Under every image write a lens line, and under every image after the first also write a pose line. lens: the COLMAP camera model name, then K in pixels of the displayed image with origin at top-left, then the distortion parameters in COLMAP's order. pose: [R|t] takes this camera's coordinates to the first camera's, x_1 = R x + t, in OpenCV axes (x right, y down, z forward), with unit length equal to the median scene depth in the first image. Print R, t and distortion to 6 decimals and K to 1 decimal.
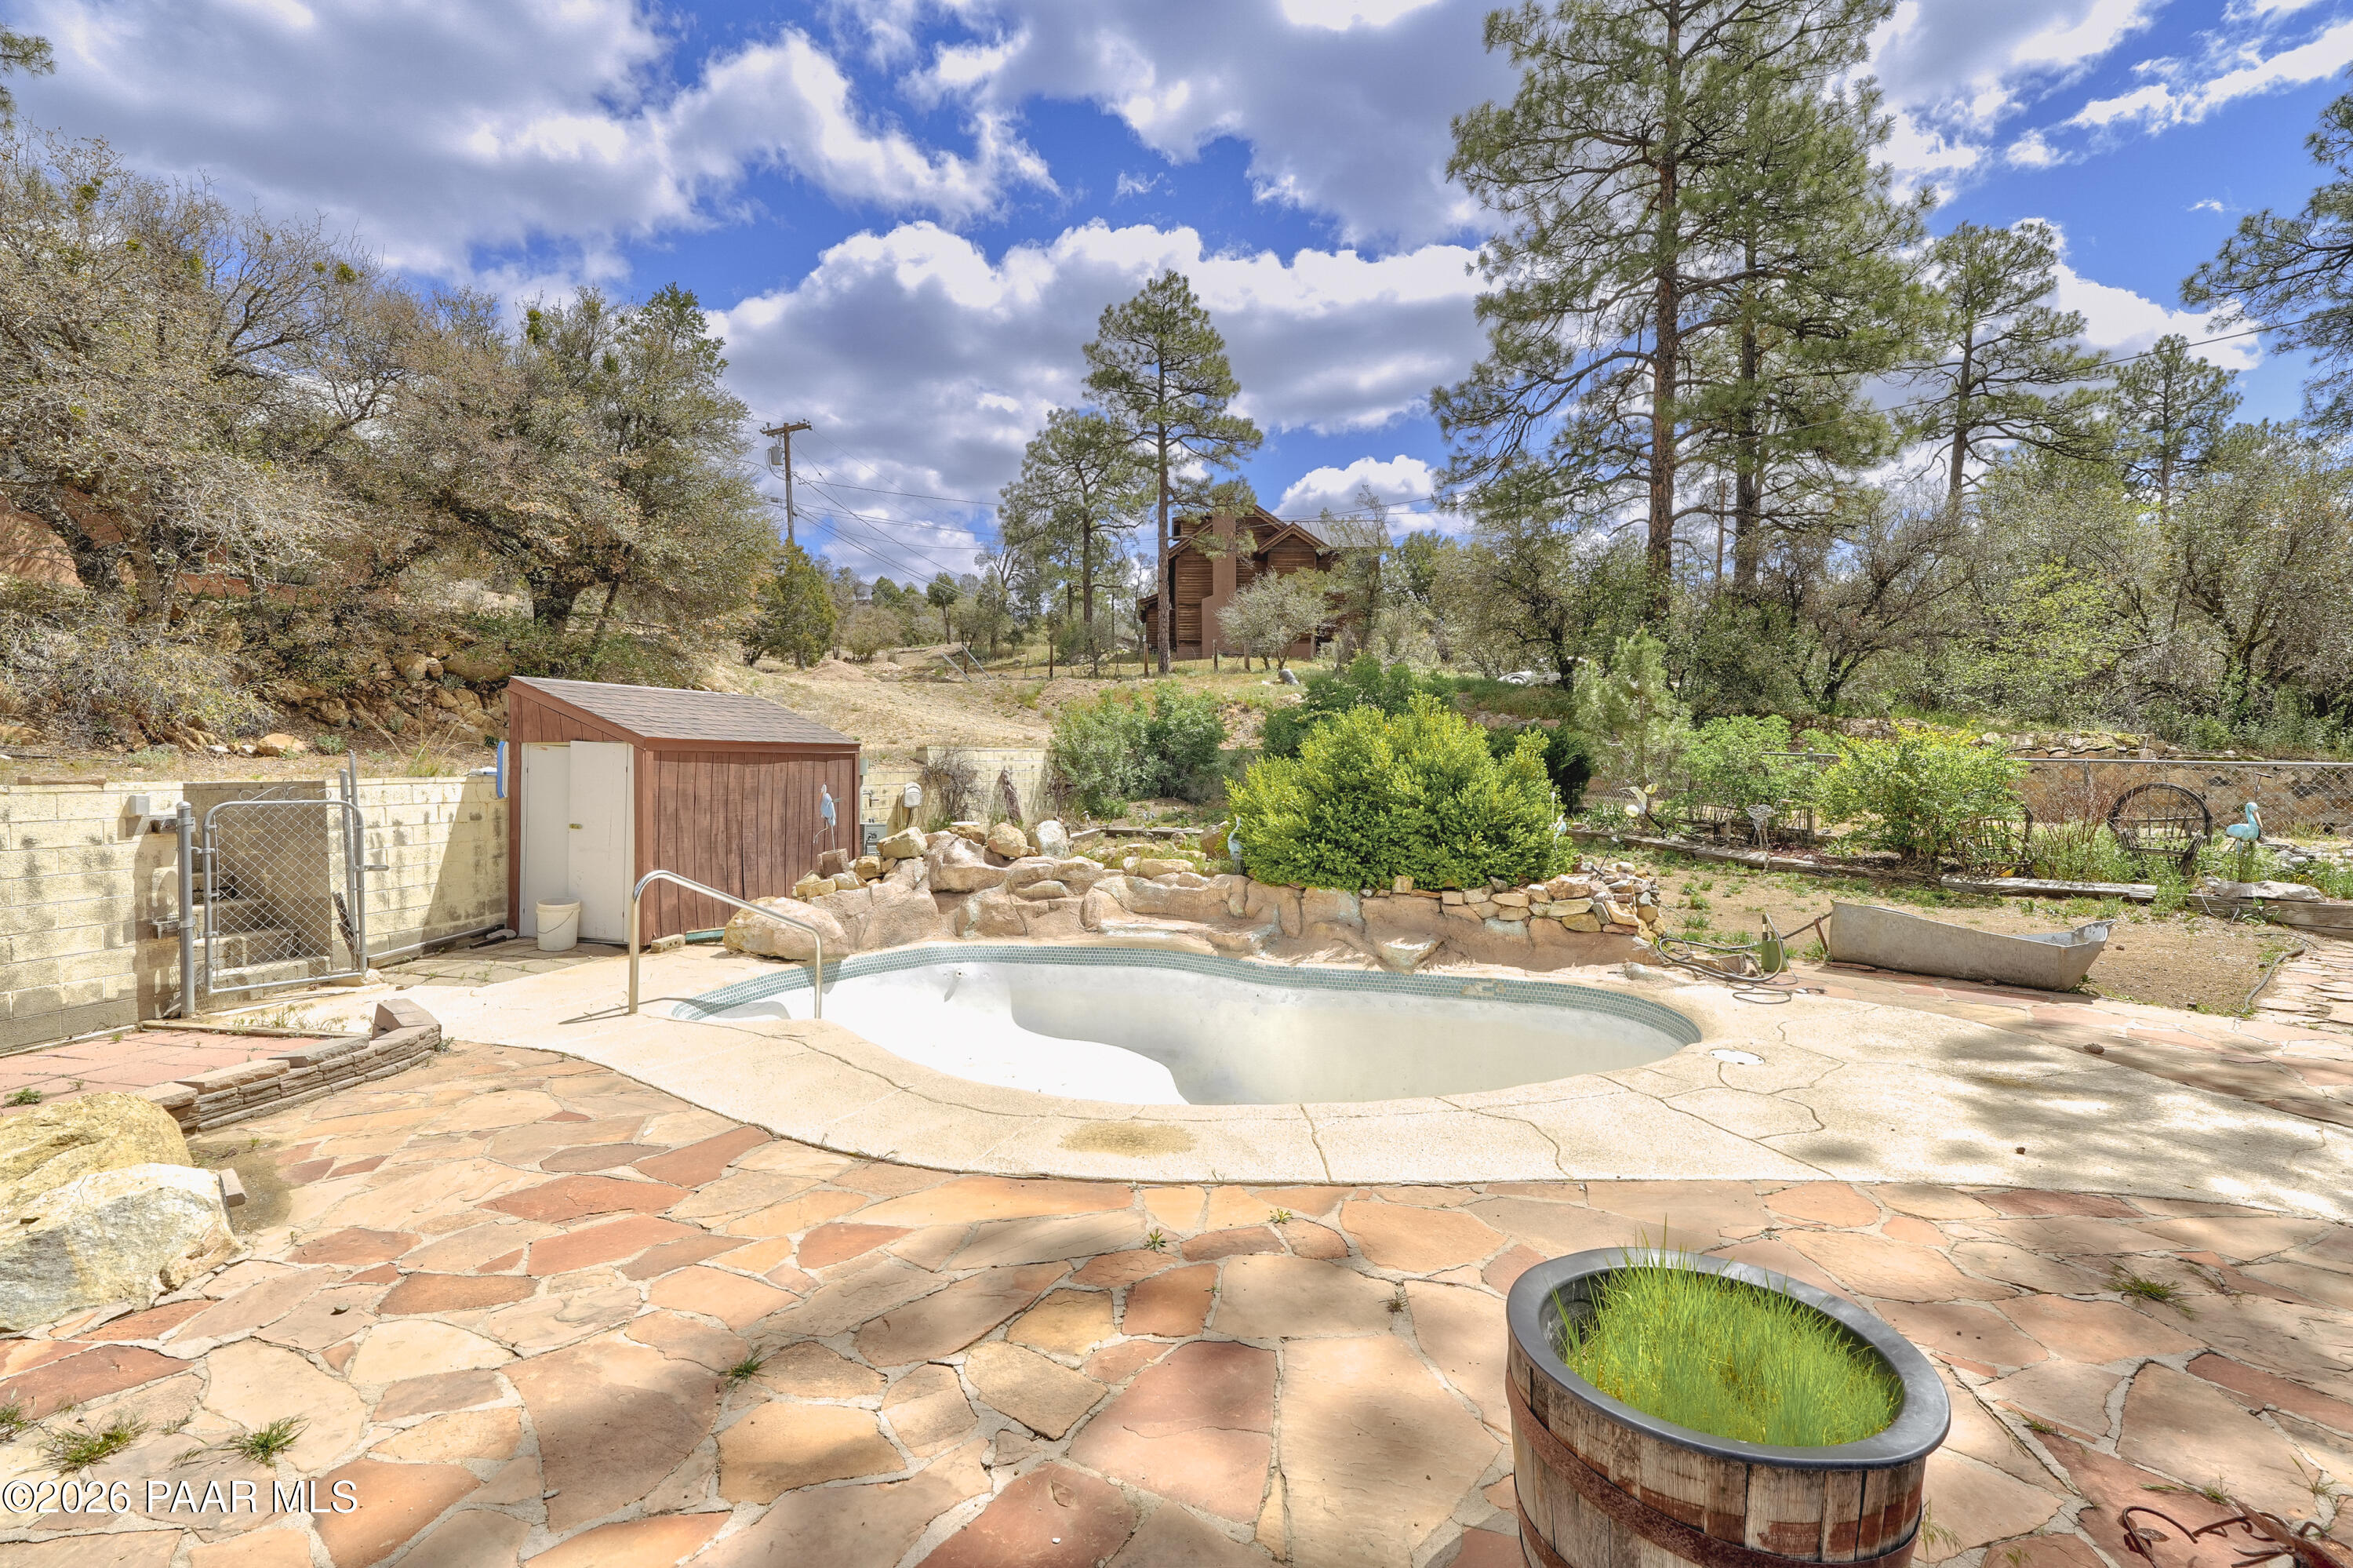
lens RADIAL K [[1060.2, 0, 1176.3], [0, 1060.2, 769.7], [0, 0, 1]] dist [-0.003243, 0.000917]
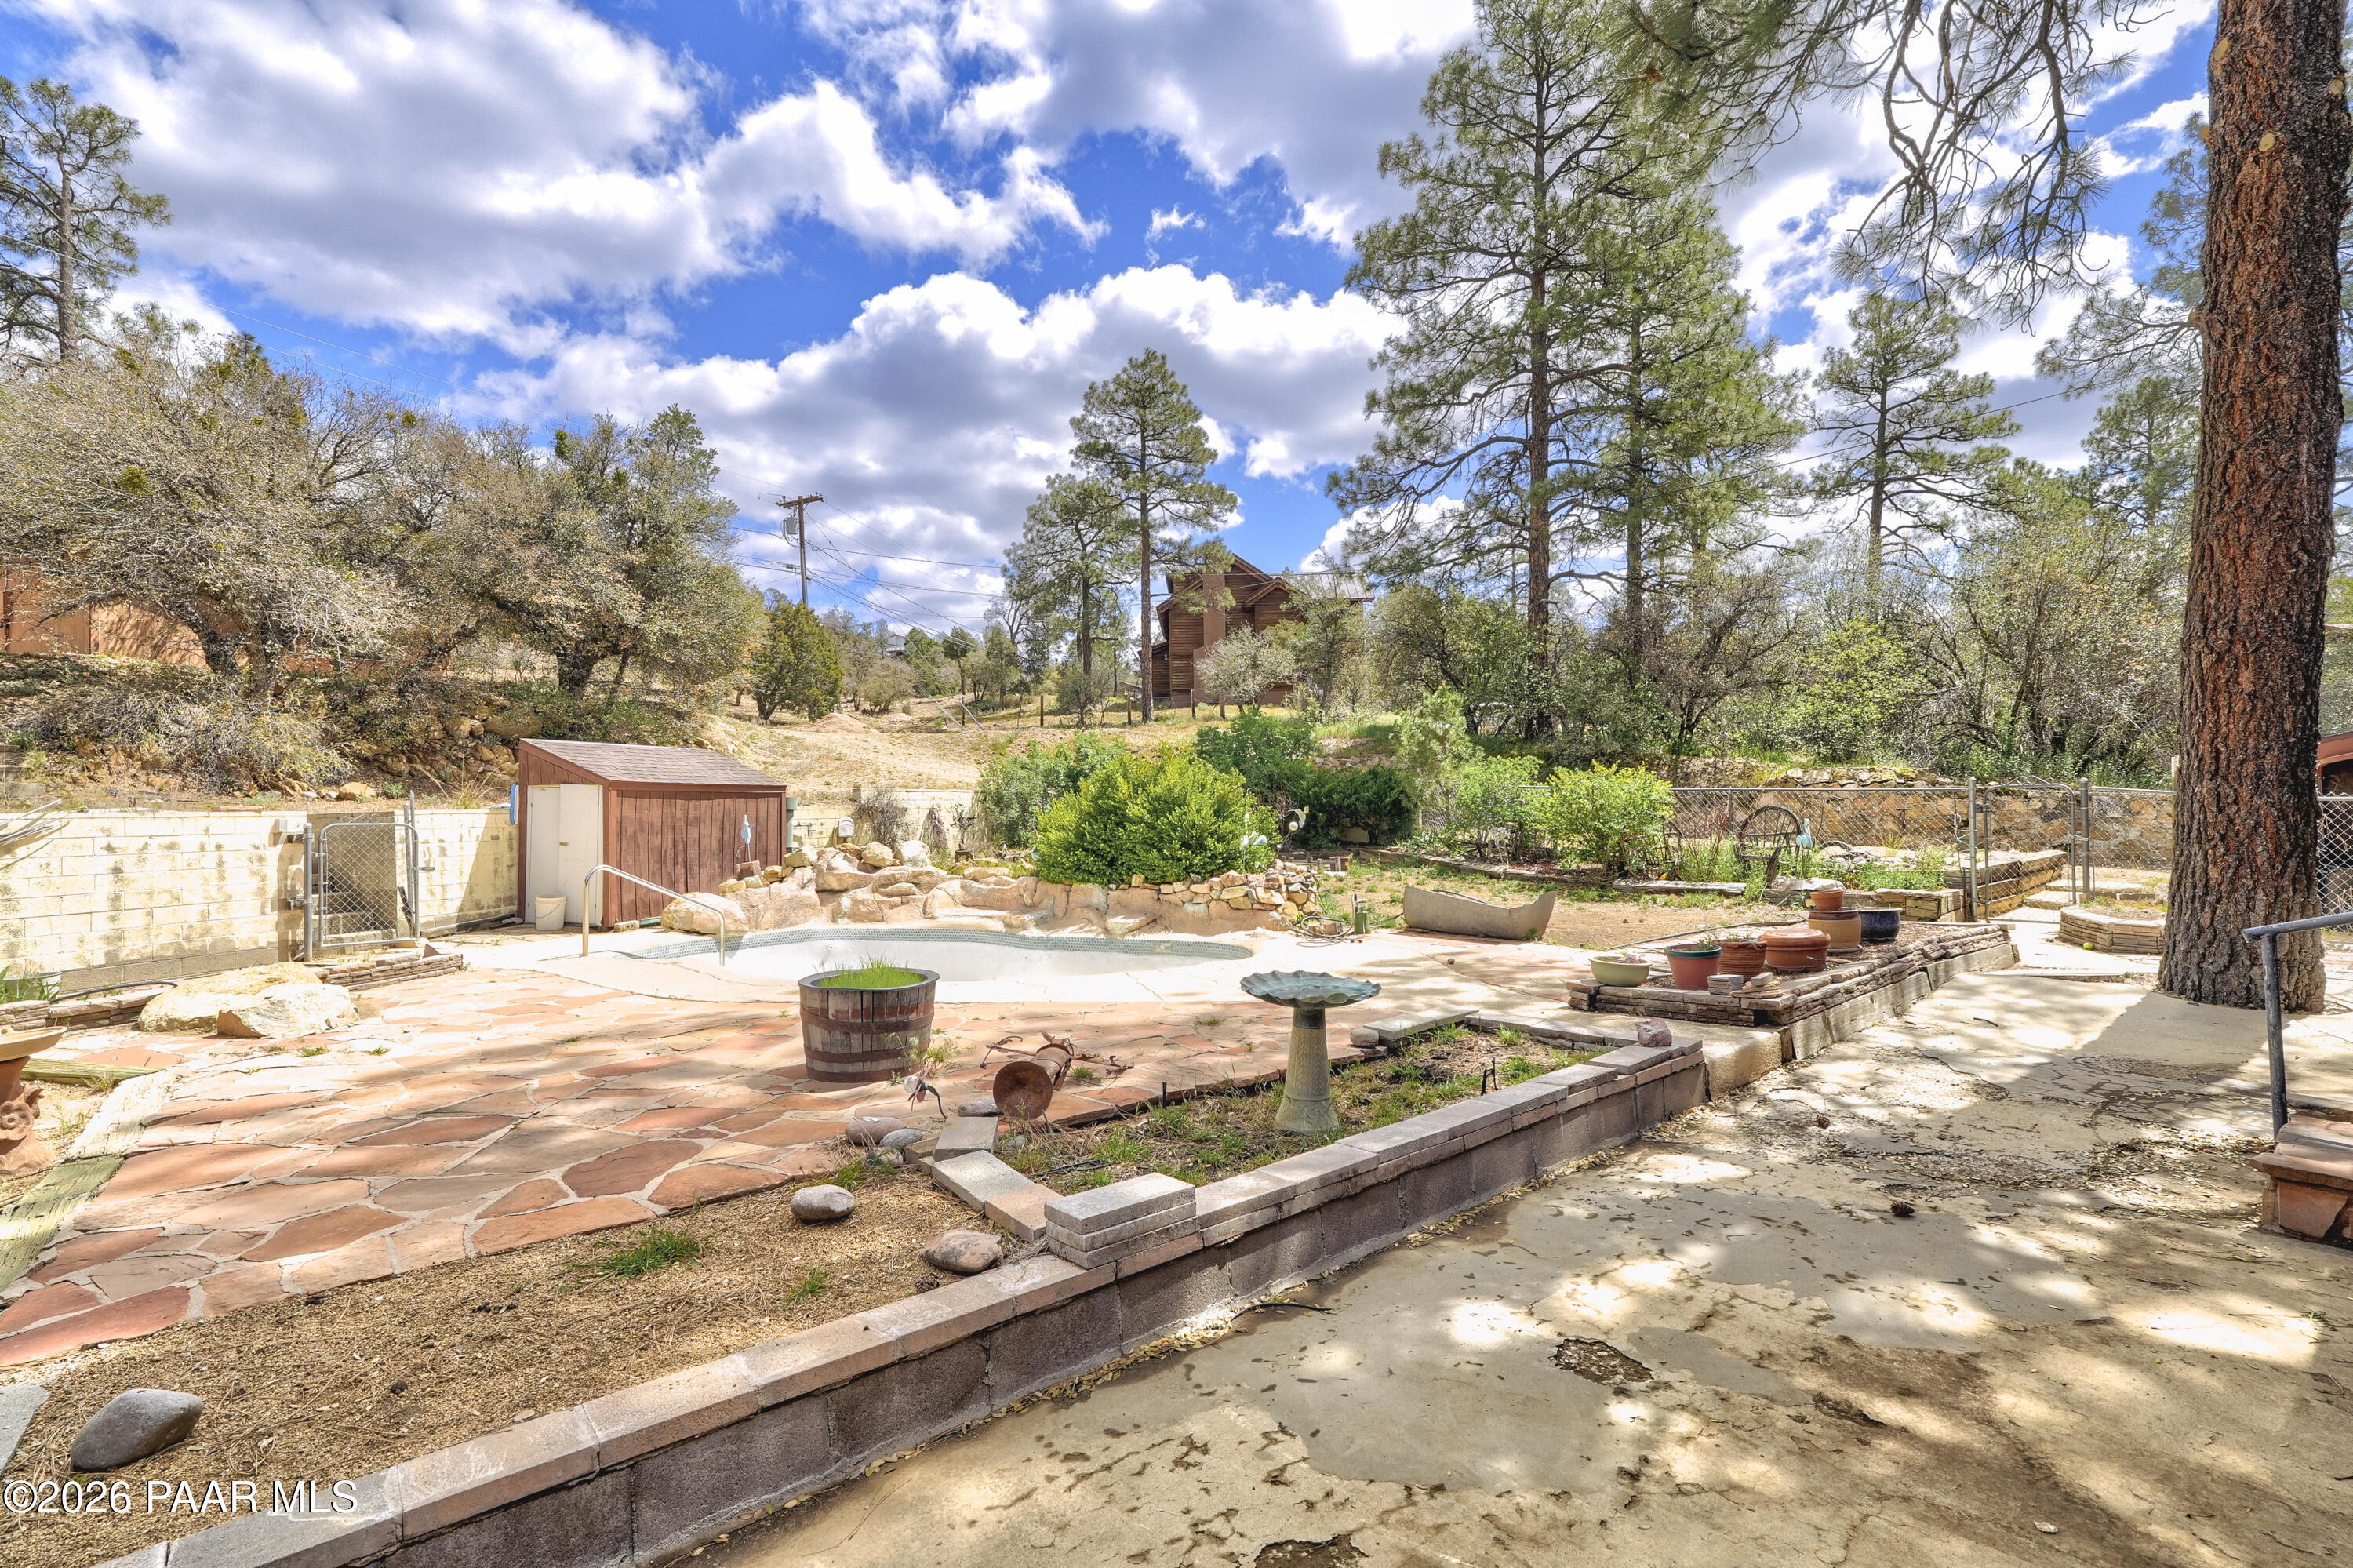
lens RADIAL K [[1060.2, 0, 1168.3], [0, 1060.2, 788.0], [0, 0, 1]] dist [-0.003243, 0.000917]
pose [[0.999133, -0.009193, -0.040607, 0.145363], [0.008181, 0.999654, -0.025018, 0.010002], [0.040823, 0.024664, 0.998862, -0.187014]]
